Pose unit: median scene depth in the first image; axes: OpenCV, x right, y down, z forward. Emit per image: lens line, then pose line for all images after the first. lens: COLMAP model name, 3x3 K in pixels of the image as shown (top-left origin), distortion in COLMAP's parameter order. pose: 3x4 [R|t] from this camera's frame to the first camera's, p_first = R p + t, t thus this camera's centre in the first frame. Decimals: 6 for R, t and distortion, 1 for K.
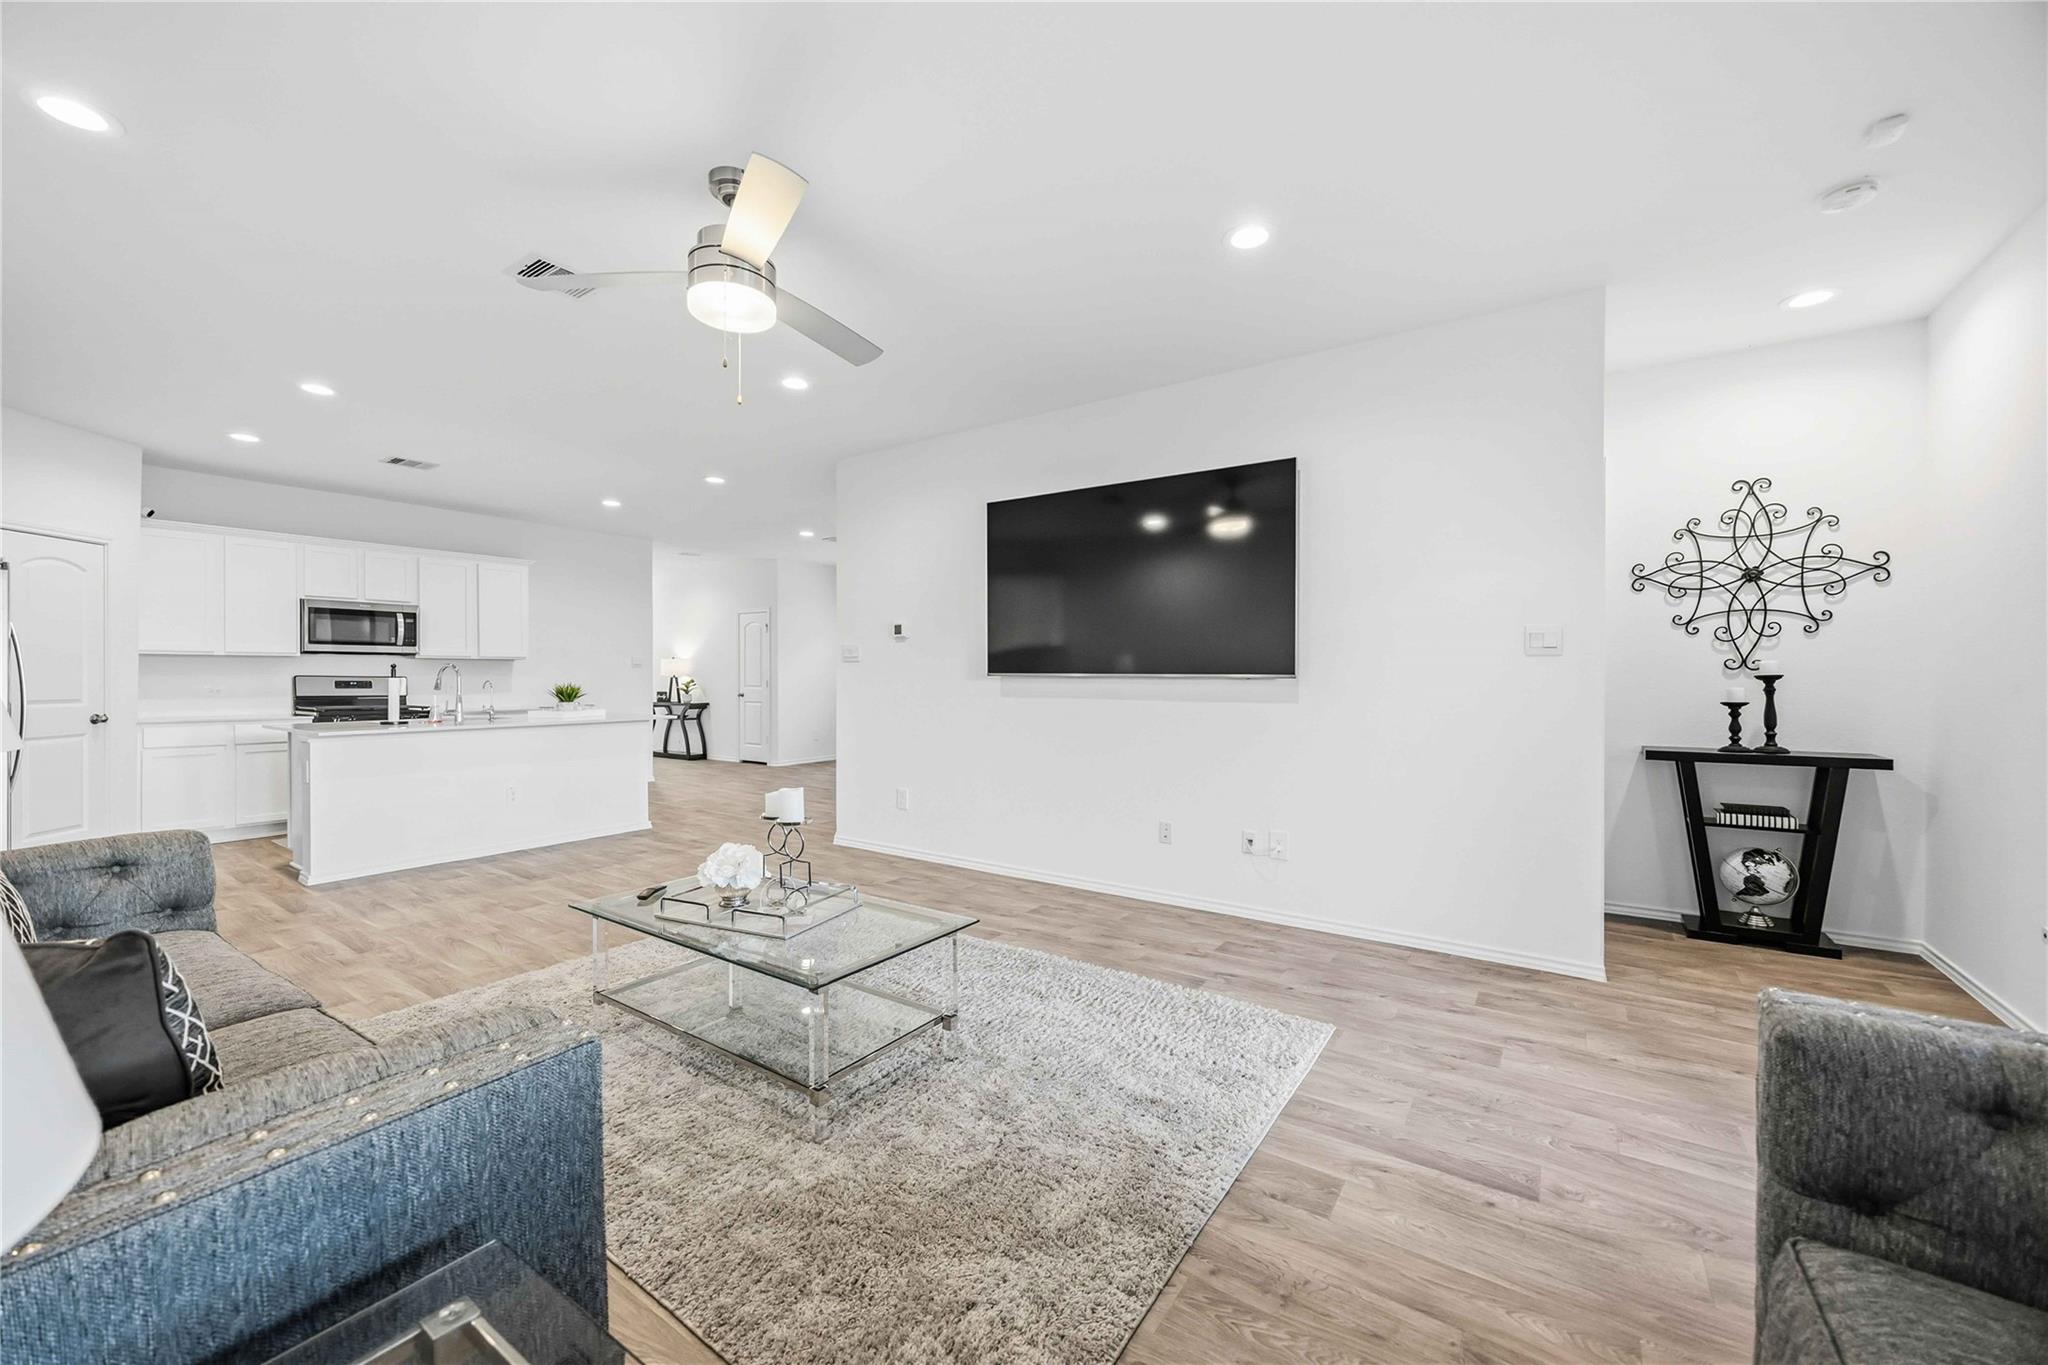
lens RADIAL K [[783.8, 0, 1012.7], [0, 783.8, 684.5], [0, 0, 1]] dist [0.000401, -0.000103]
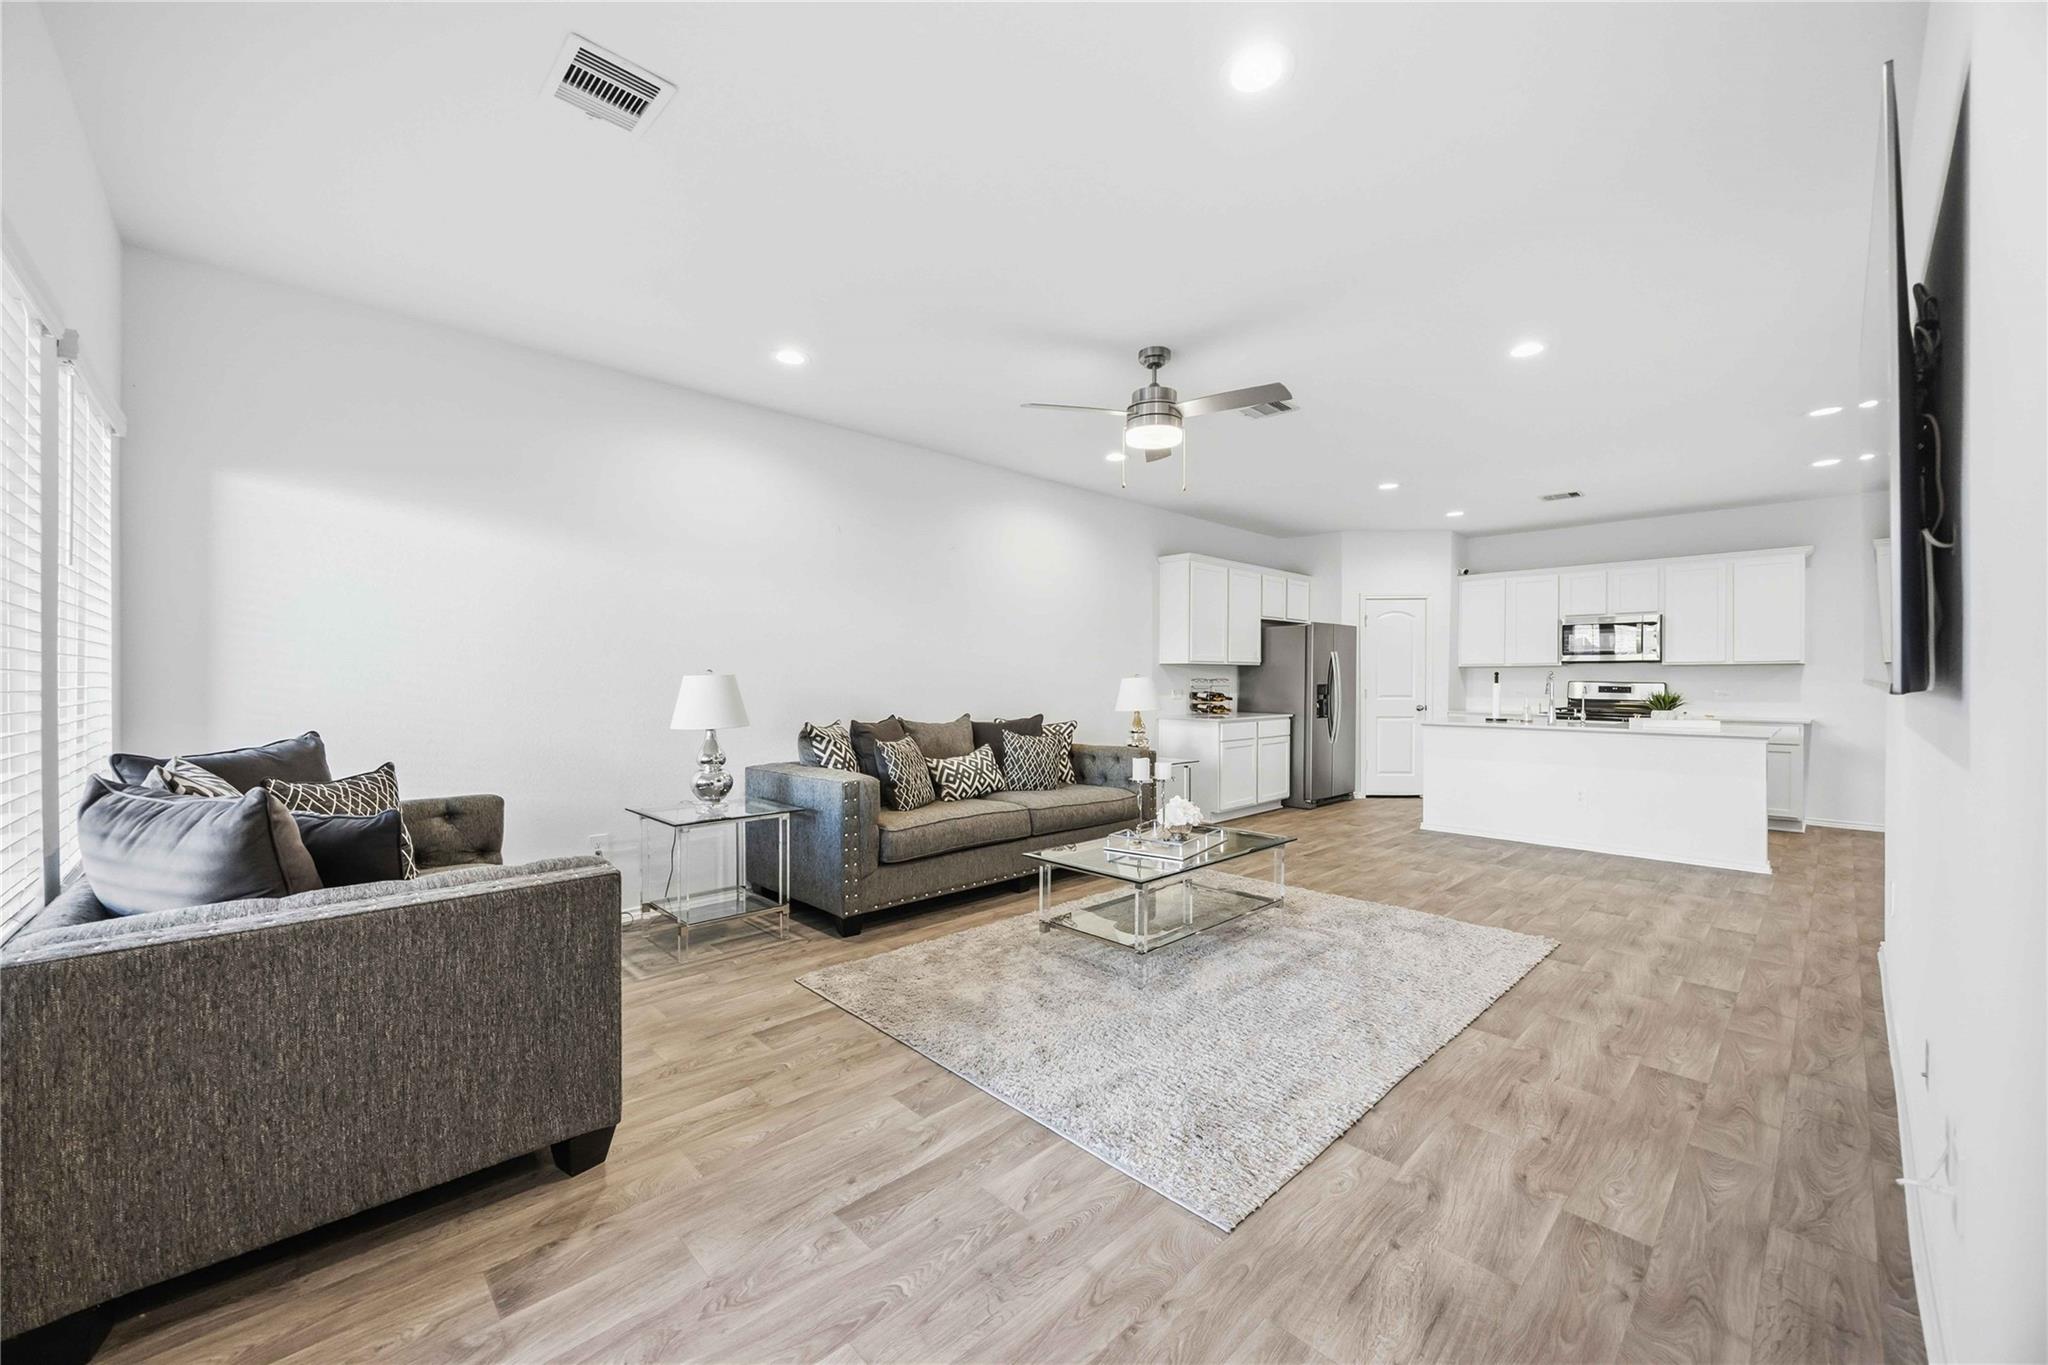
lens RADIAL K [[783.8, 0, 1025.4], [0, 783.8, 680.0], [0, 0, 1]] dist [0.000401, -0.000103]
pose [[-0.188107, 0.000677, -0.982148, 0.403279], [-0.013871, 0.999898, 0.003346, -0.005332], [0.982051, 0.014253, -0.188078, 0.356795]]
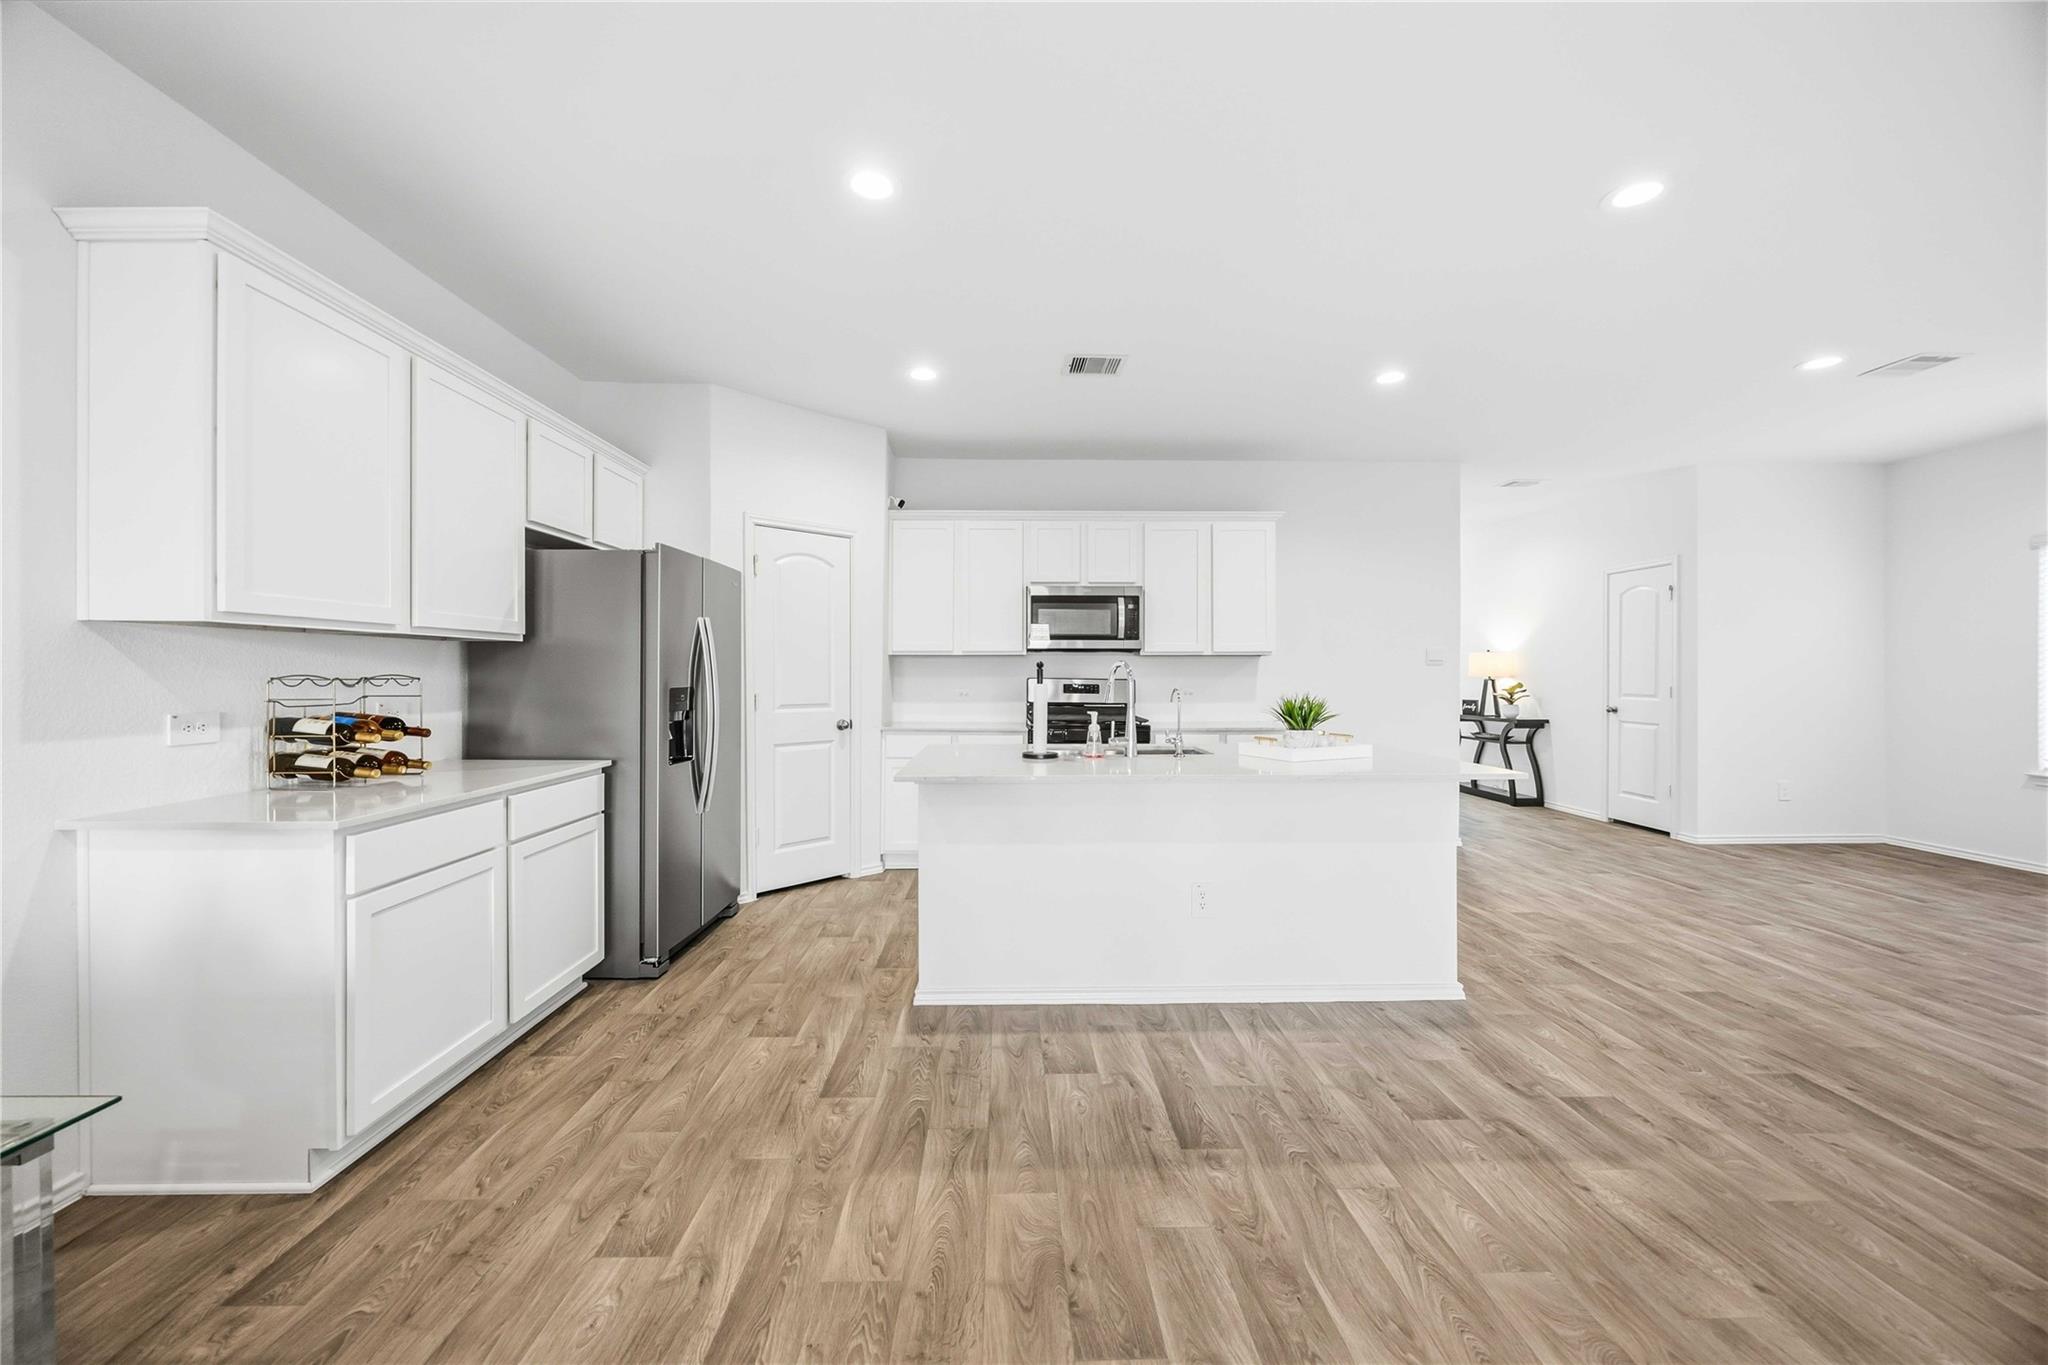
lens RADIAL K [[783.8, 0, 1015.3], [0, 783.8, 679.4], [0, 0, 1]] dist [0.000401, -0.000103]
pose [[0.591994, 0.003186, -0.805936, -0.209068], [-0.008848, 0.999958, -0.002545, -0.006729], [0.805894, 0.008637, 0.591997, 0.434156]]
